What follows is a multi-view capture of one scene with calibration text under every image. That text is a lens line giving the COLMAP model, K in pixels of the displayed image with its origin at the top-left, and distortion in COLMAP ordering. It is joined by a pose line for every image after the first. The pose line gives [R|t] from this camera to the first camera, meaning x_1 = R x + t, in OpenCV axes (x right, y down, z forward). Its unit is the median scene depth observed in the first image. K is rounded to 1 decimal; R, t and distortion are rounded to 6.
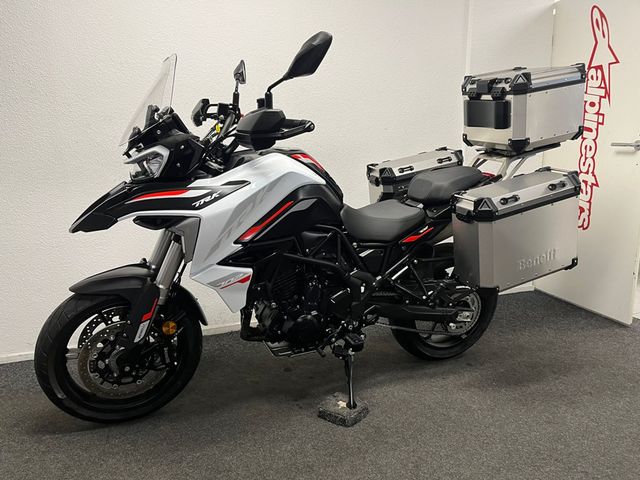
lens RADIAL K [[475.9, 0, 300.0], [0, 475.9, 240.2], [0, 0, 1]] dist [0.001324, -0.002808]
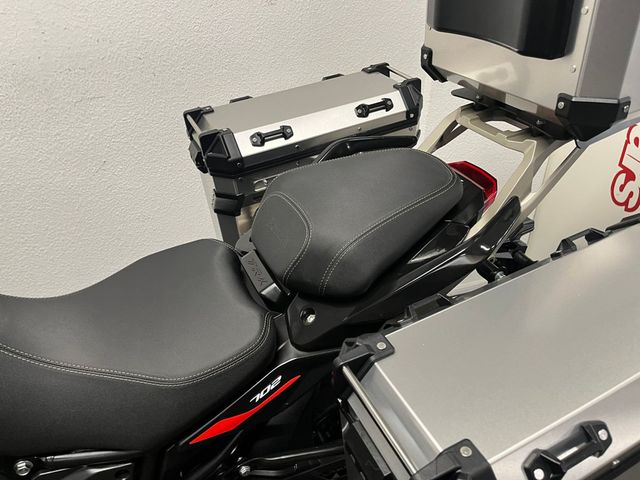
lens RADIAL K [[478.9, 0, 318.1], [0, 478.9, 225.6], [0, 0, 1]] dist [0.050021, -0.089950]
pose [[0.995347, -0.001070, 0.096349, 0.264160], [-0.023424, 0.967254, 0.252728, -0.211490], [-0.093464, -0.253809, 0.962728, 0.719504]]
